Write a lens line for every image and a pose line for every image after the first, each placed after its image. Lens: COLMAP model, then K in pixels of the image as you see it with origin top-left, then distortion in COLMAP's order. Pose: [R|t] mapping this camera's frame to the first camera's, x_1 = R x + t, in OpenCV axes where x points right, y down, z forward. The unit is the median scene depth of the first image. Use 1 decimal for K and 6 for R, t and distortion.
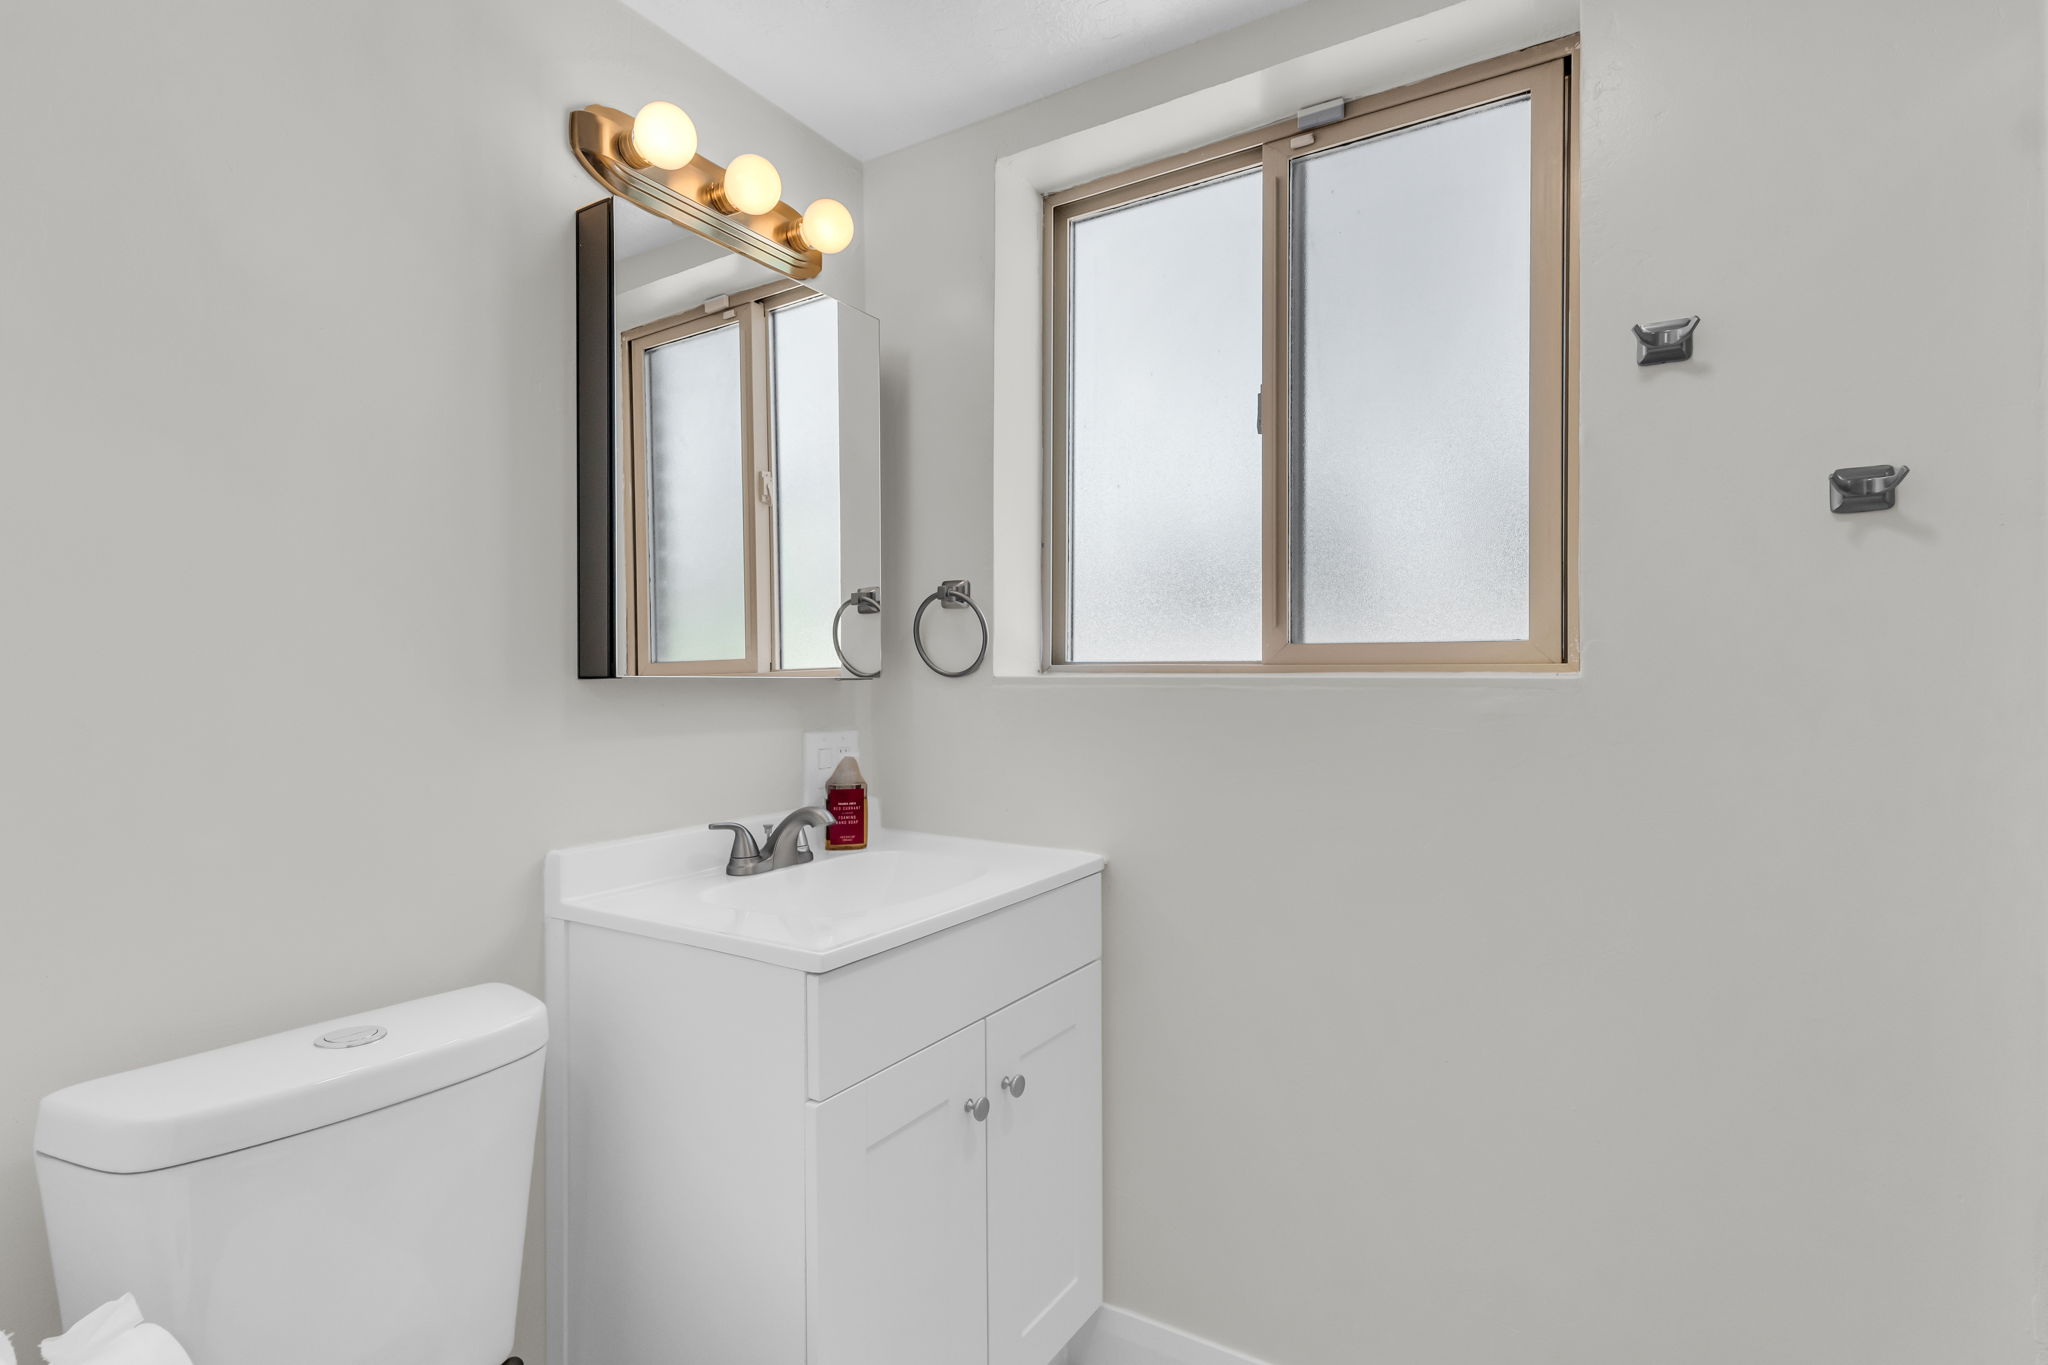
lens RADIAL K [[996.8, 0, 1024.0], [0, 996.8, 682.5], [0, 0, 1]] dist [0.004560, 0.000721]
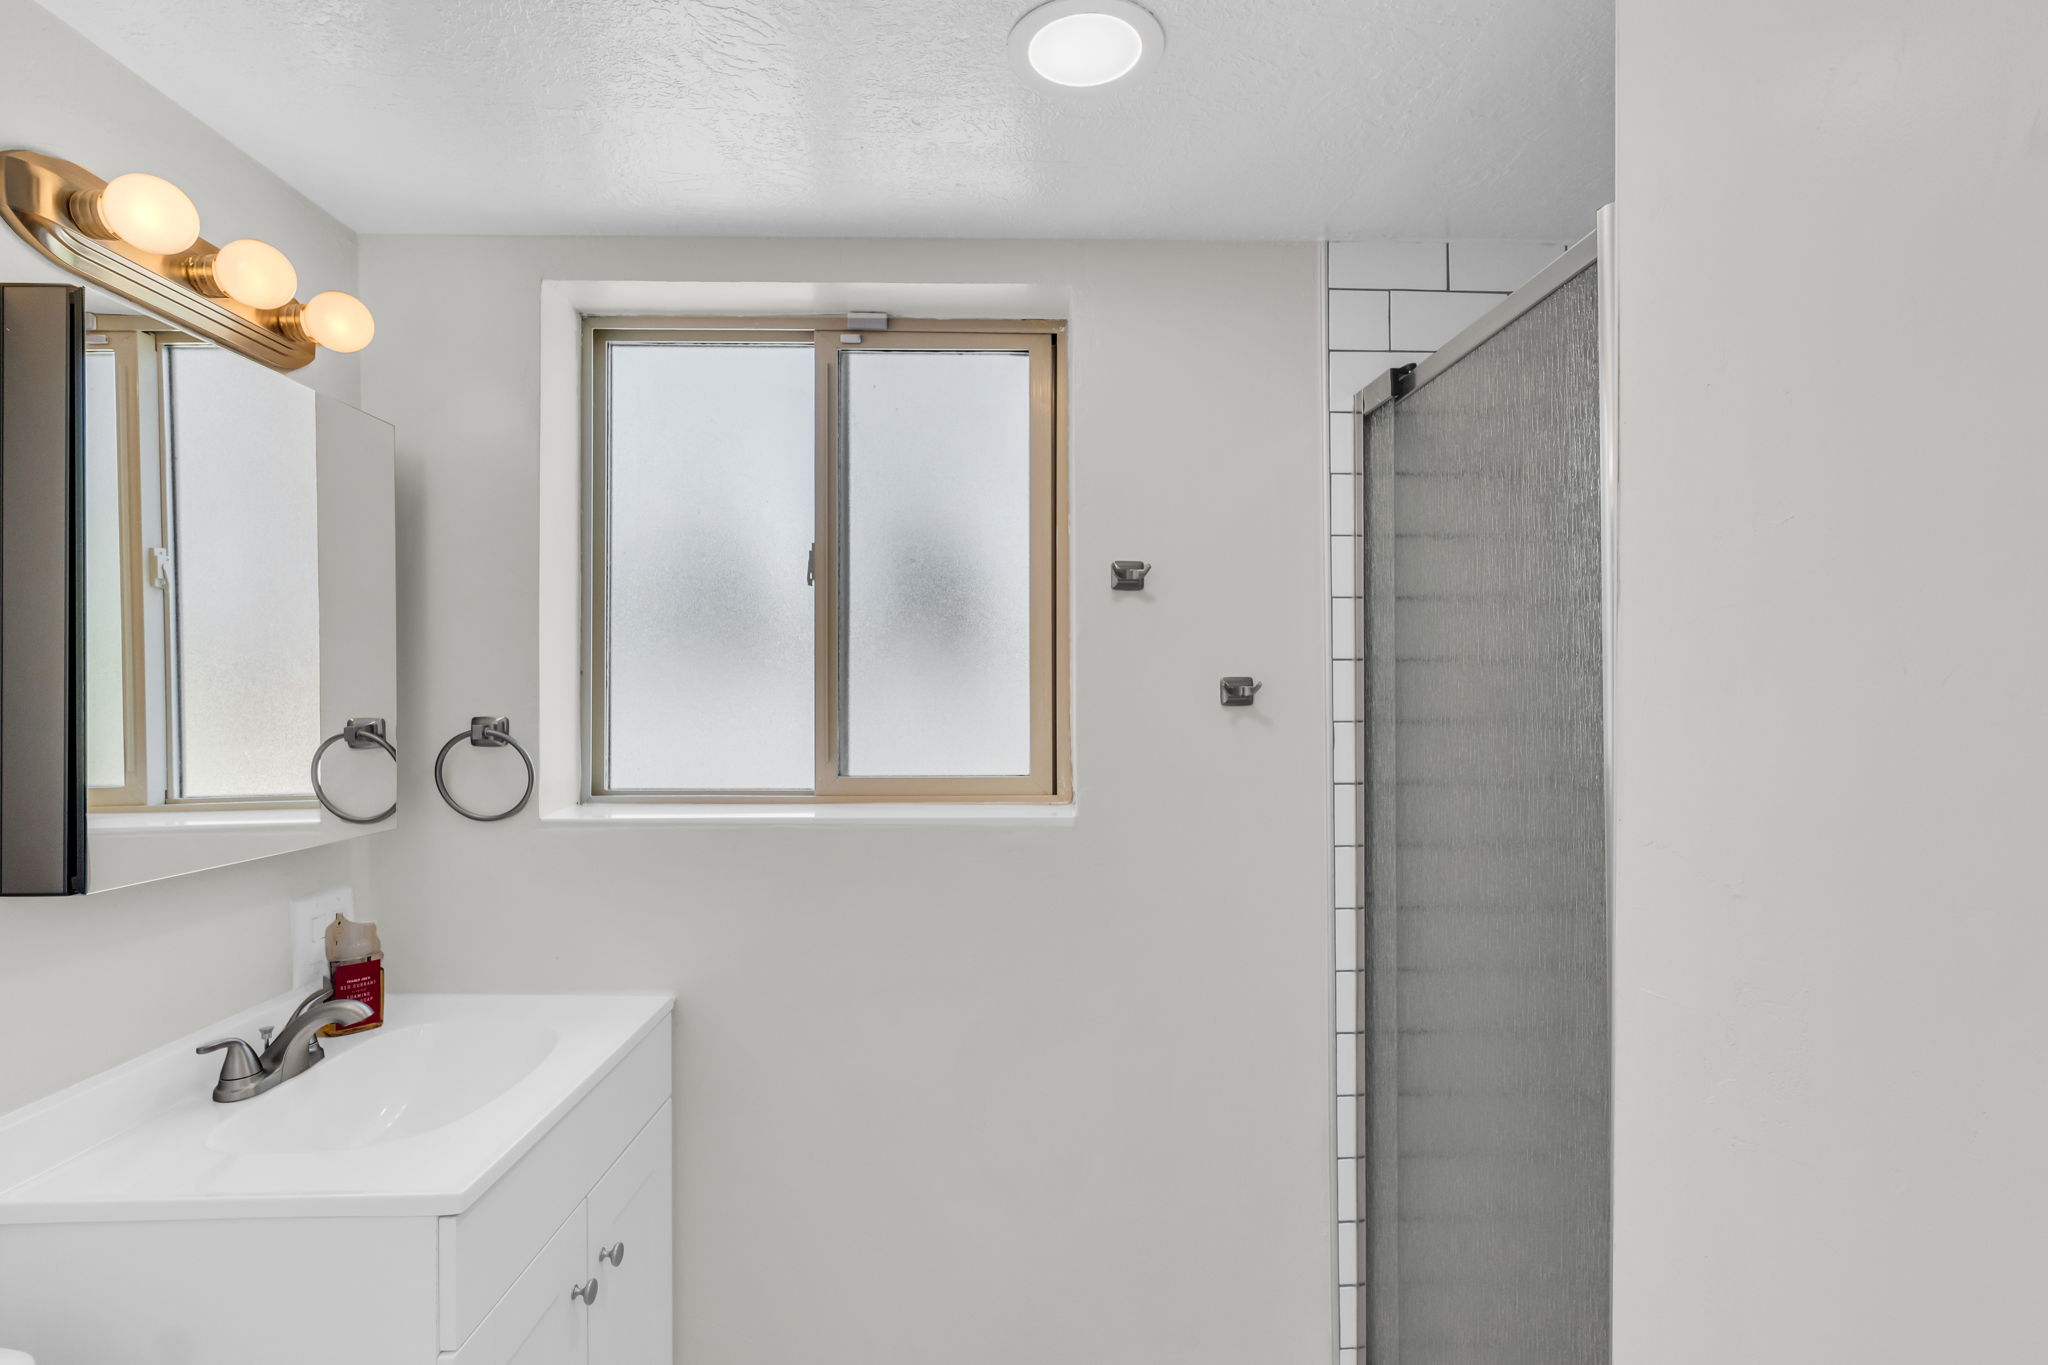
lens RADIAL K [[1010.3, 0, 1024.0], [0, 1010.3, 682.5], [0, 0, 1]] dist [0.000034, 0.000735]
pose [[0.827969, -0.000121, 0.560774, -0.200096], [0.006489, 0.999935, -0.009364, -0.132323], [-0.560737, 0.011392, 0.827916, -0.062679]]
